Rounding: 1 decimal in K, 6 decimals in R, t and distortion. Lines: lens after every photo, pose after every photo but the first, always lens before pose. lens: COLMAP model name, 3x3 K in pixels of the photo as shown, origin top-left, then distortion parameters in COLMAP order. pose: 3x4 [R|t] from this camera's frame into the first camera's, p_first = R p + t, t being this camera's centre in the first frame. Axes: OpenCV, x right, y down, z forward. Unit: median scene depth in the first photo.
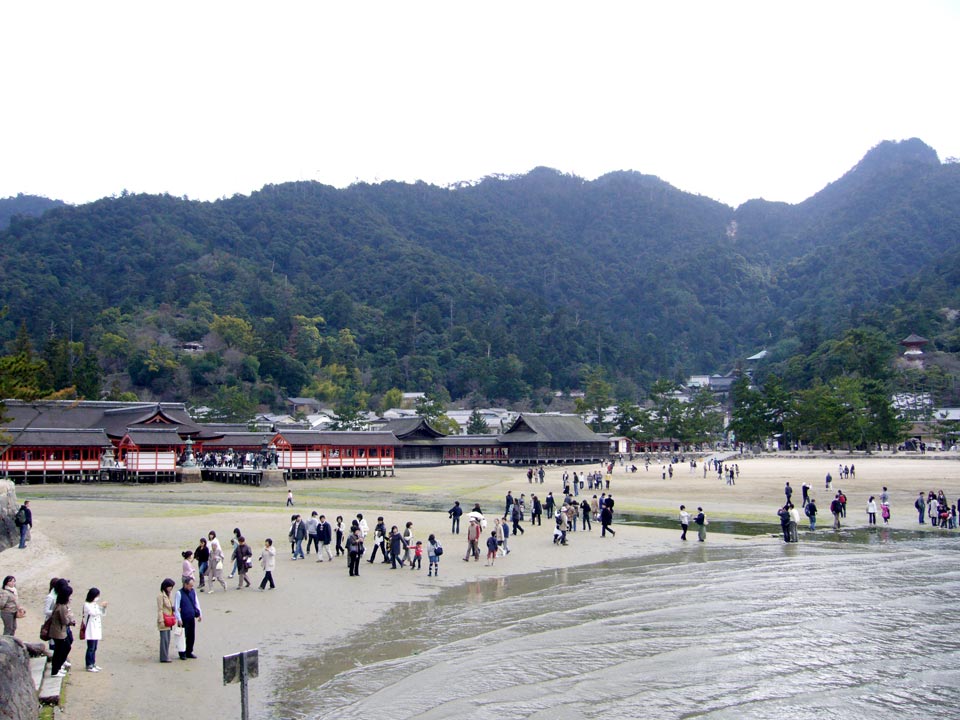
lens RADIAL K [[1037.5, 0, 404.4], [0, 1037.5, 357.9], [0, 0, 1]] dist [-0.075970, 0.040925]
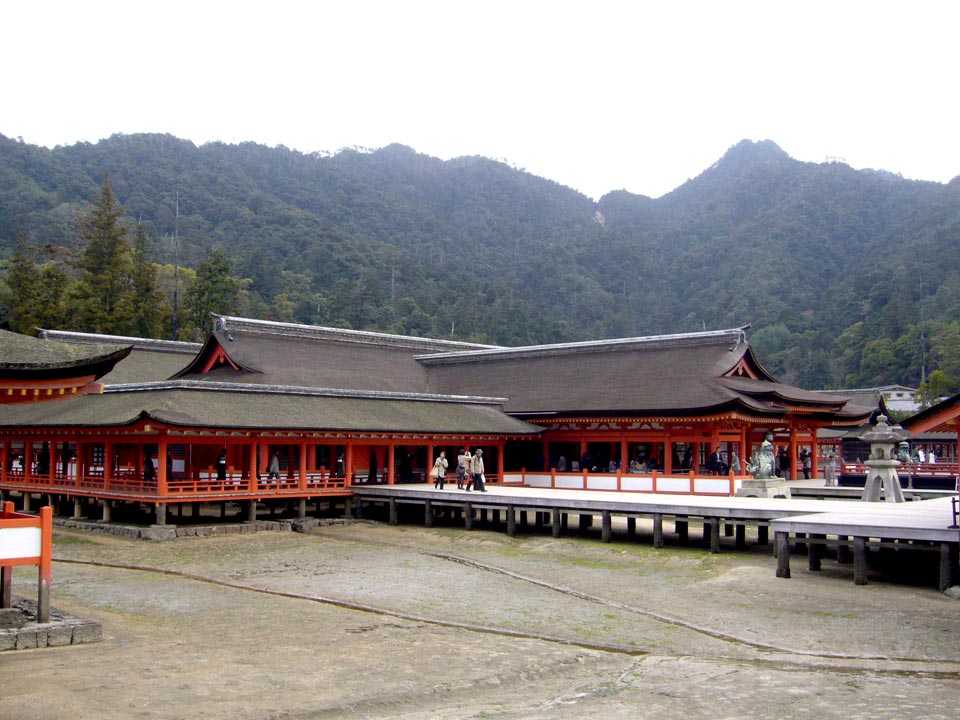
lens RADIAL K [[1037.5, 0, 404.4], [0, 1037.5, 357.9], [0, 0, 1]] dist [-0.075970, 0.040925]
pose [[0.975143, 0.027625, 0.219846, -0.086779], [-0.028347, 0.999598, 0.000131, 0.011564], [-0.219754, -0.006360, 0.975535, 0.125717]]
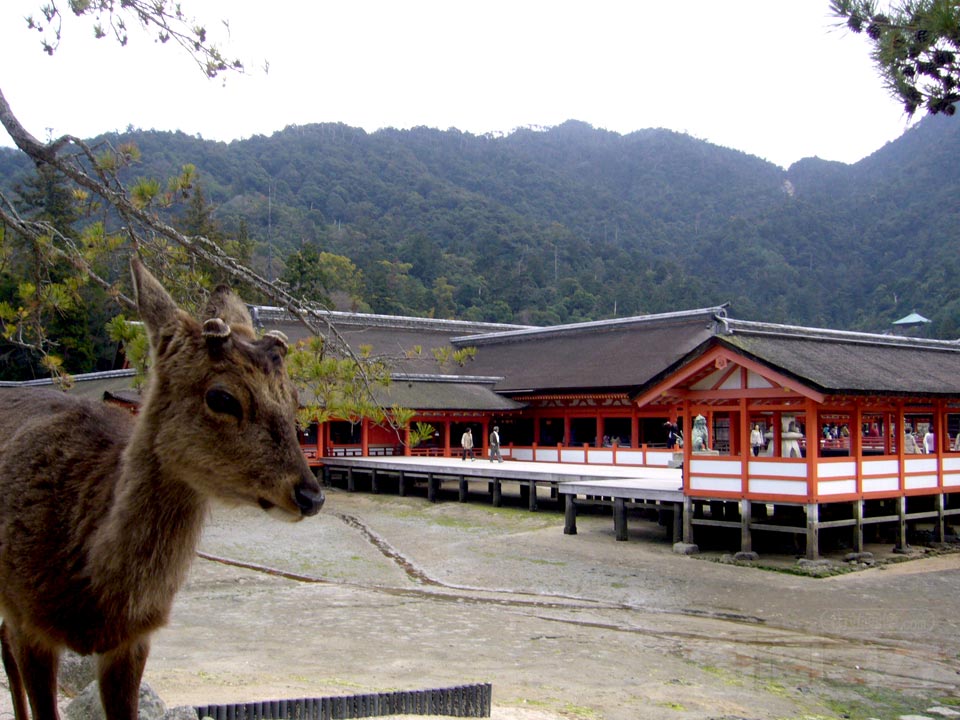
lens RADIAL K [[1048.7, 0, 401.8], [0, 1048.7, 360.4], [0, 0, 1]] dist [-0.072742, 0.017169]
pose [[0.999282, 0.007955, 0.037034, -0.073006], [-0.008805, 0.999700, 0.022847, 0.011199], [-0.036841, -0.023157, 0.999053, 0.116844]]
